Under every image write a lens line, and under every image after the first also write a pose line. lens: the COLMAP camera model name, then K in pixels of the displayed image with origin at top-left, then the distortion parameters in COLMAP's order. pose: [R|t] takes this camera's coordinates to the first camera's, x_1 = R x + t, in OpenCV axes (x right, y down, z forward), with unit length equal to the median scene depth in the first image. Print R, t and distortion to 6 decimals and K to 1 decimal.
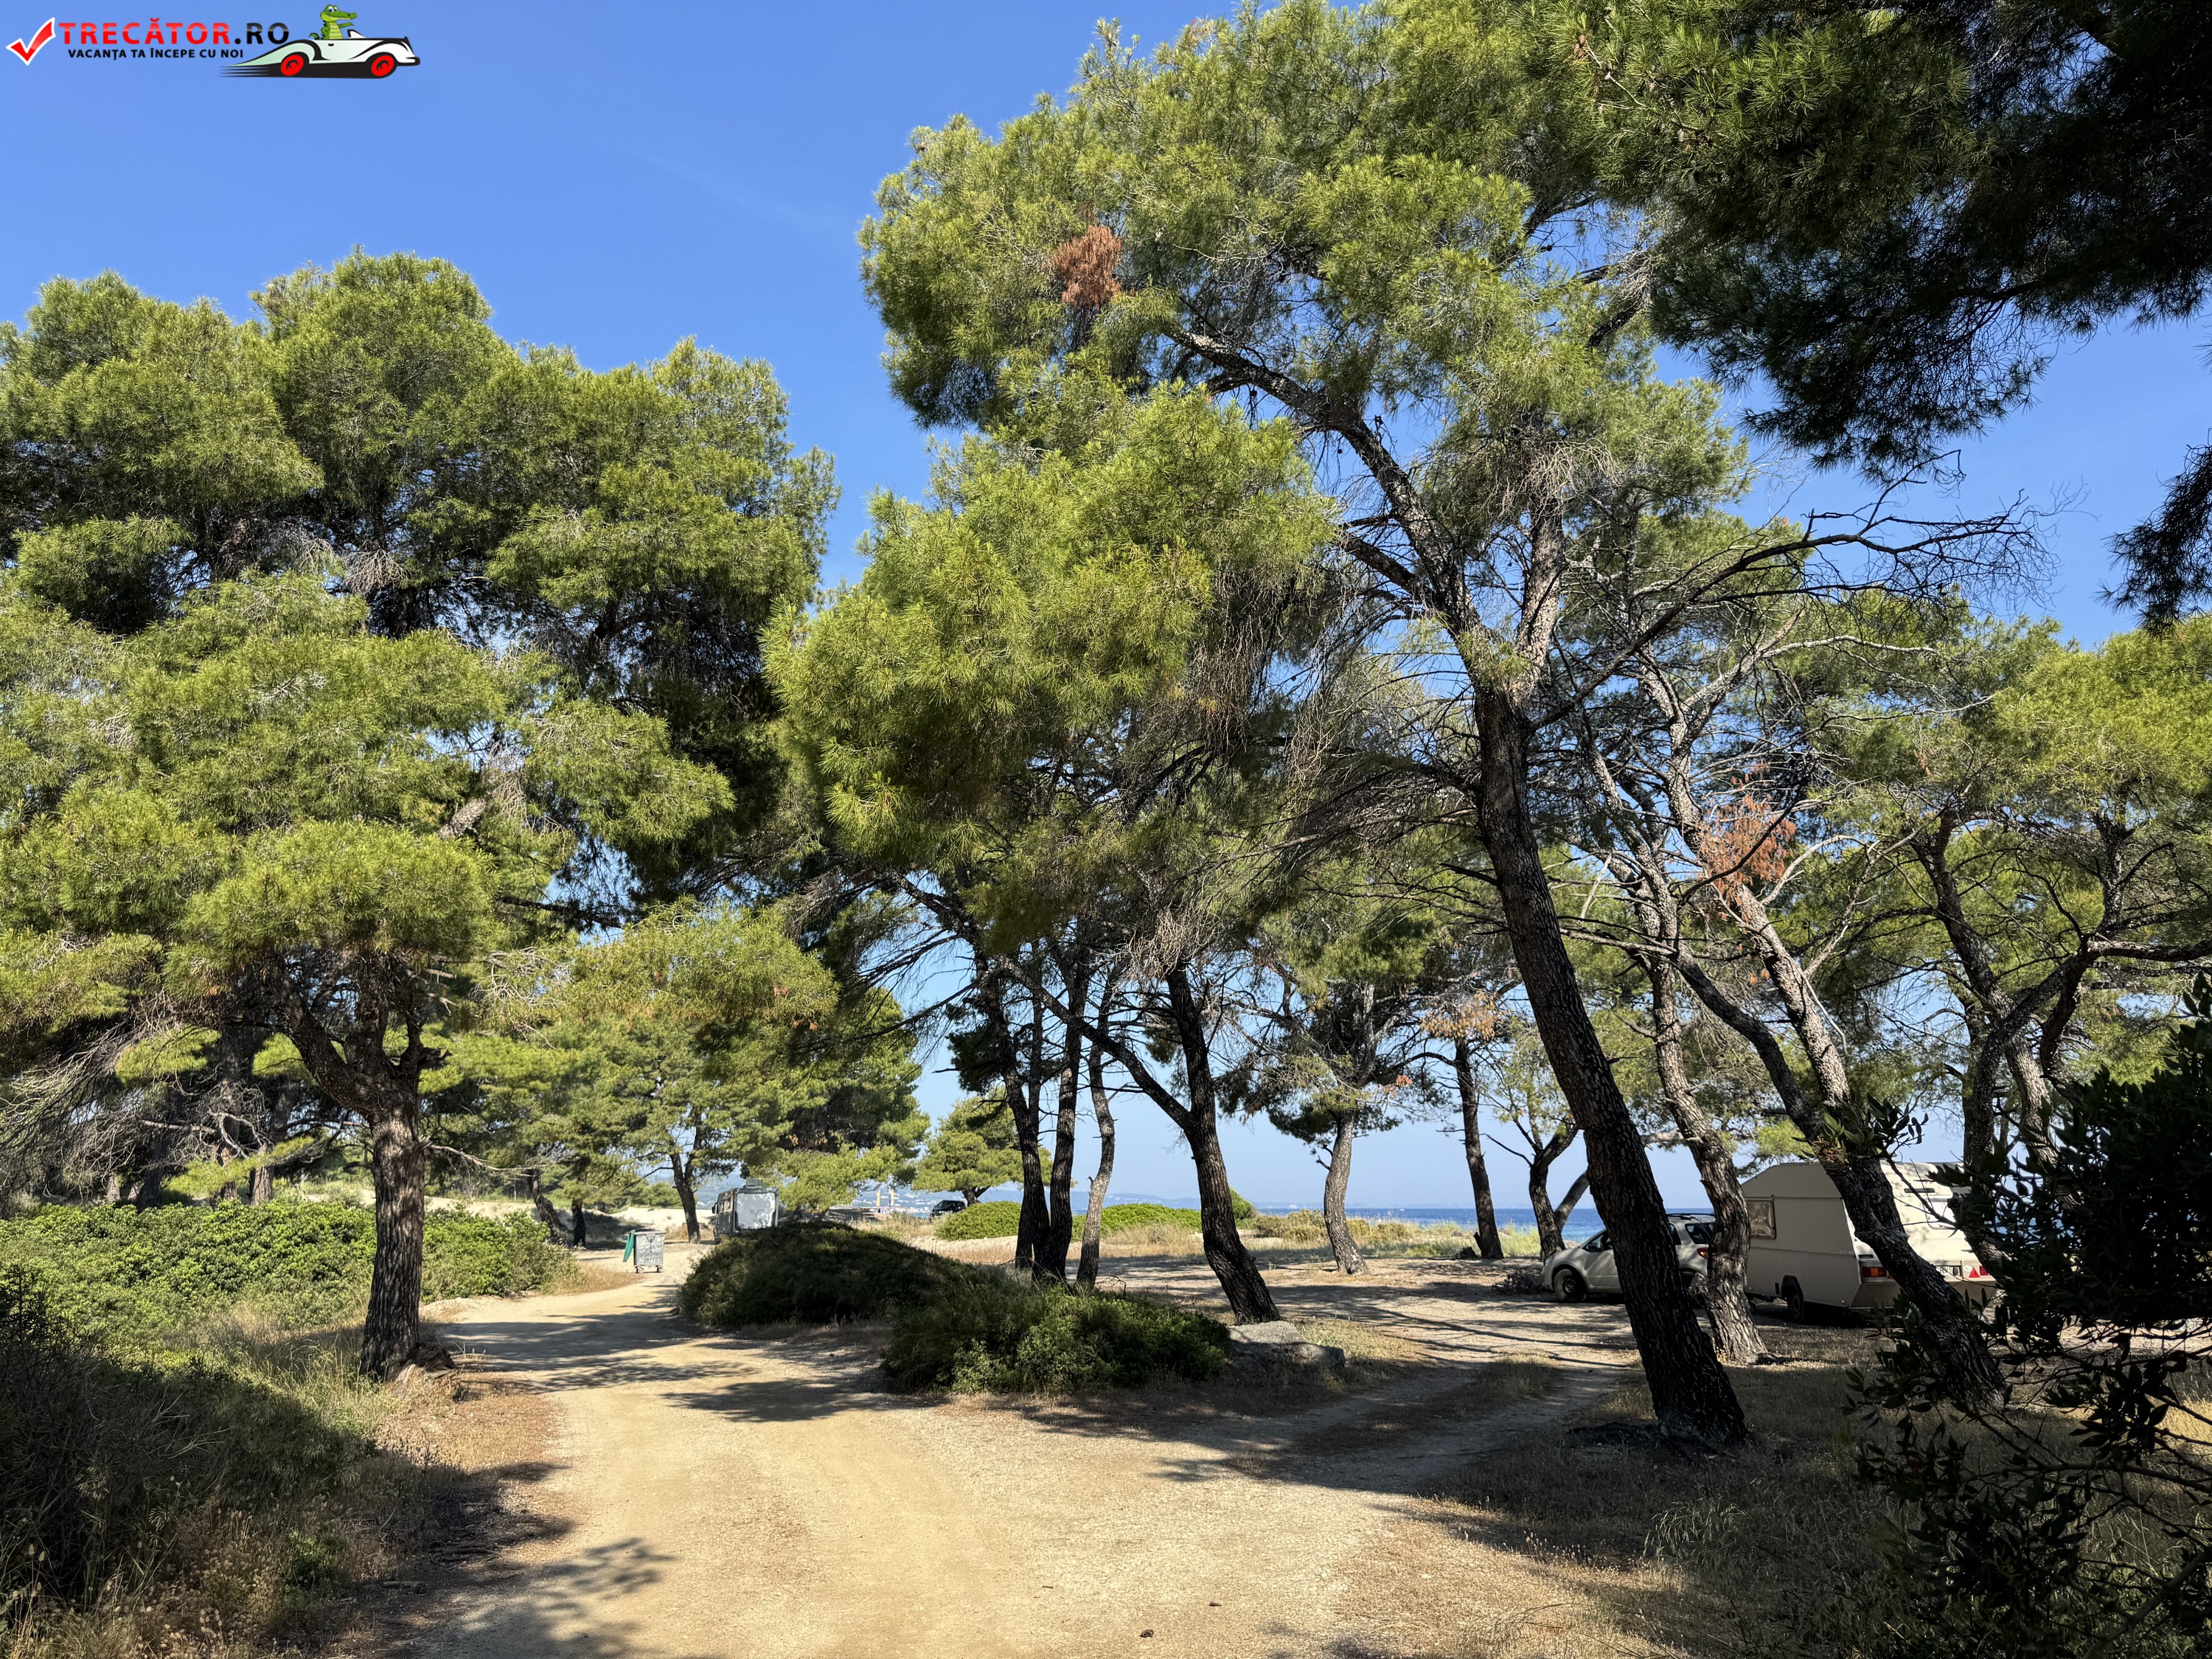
lens RADIAL K [[1496.1, 0, 1106.0], [0, 1496.1, 829.5], [0, 0, 1]] dist [-0.000707, 0.000247]
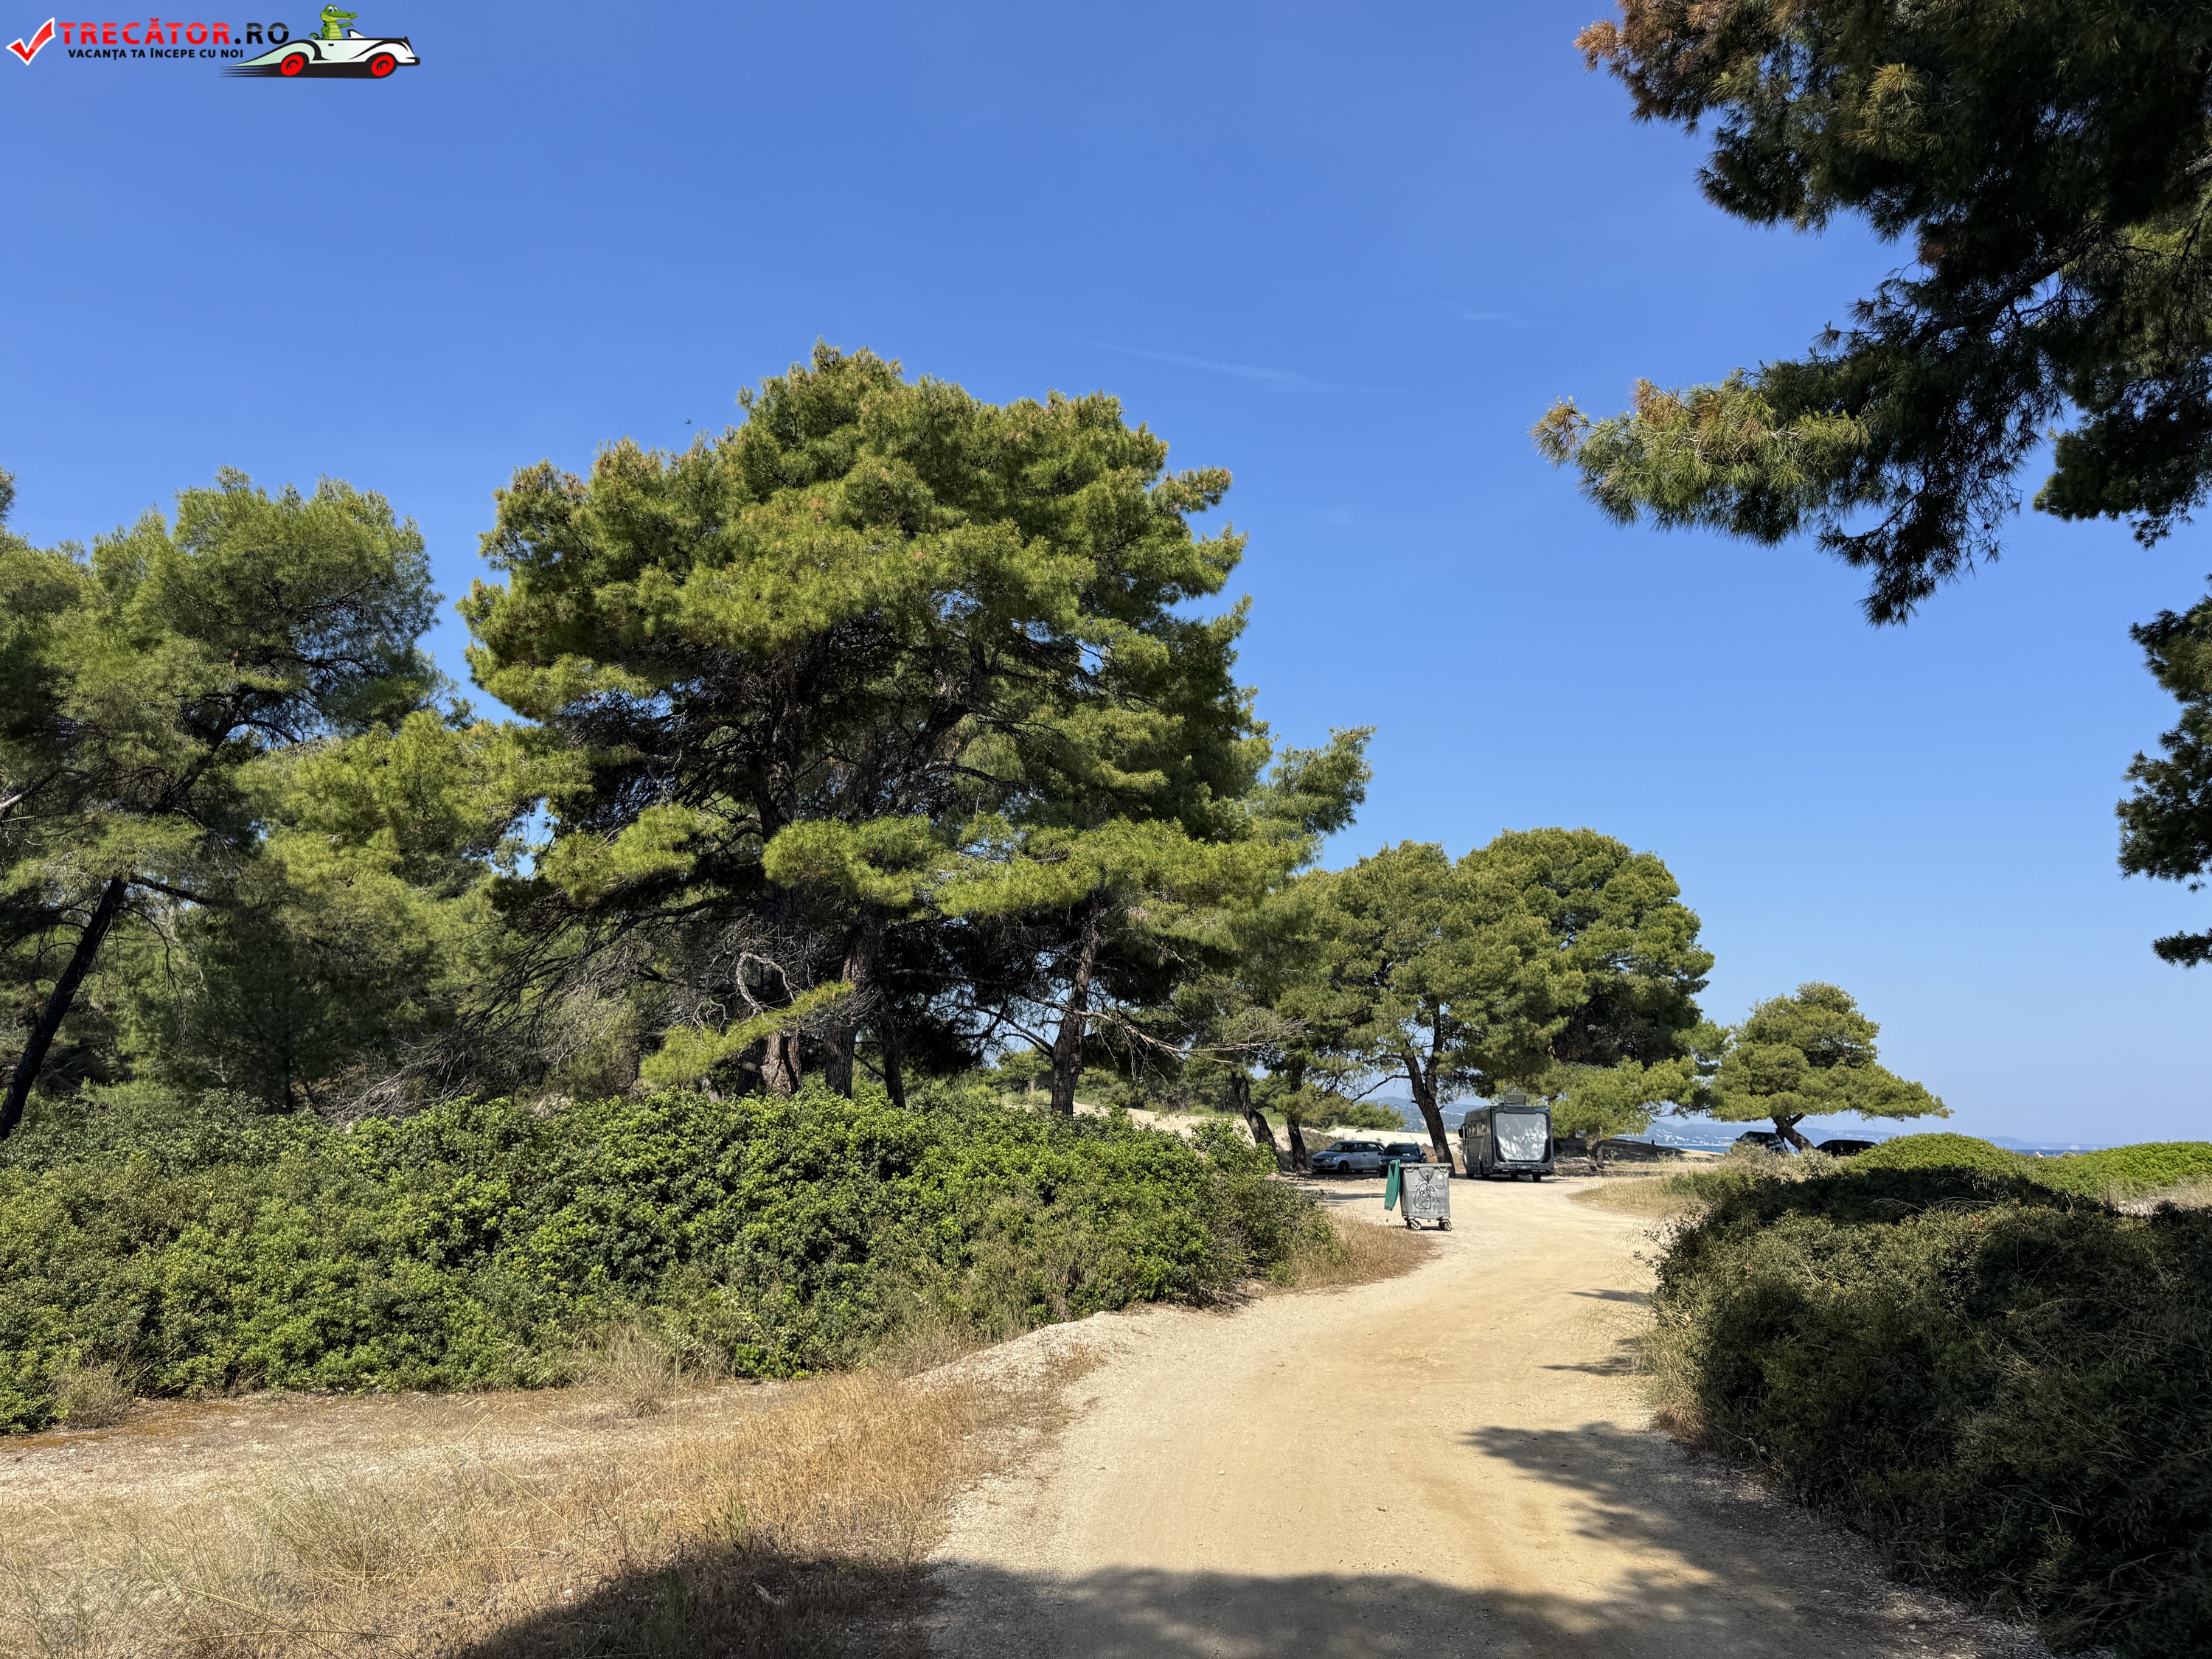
lens RADIAL K [[1543.9, 0, 1106.0], [0, 1543.9, 829.5], [0, 0, 1]] dist [0.160033, -0.174820]
pose [[0.903966, -0.058184, -0.423628, -0.088675], [0.081829, 0.995928, 0.037823, 0.059795], [0.419703, -0.068856, 0.905046, 0.231402]]
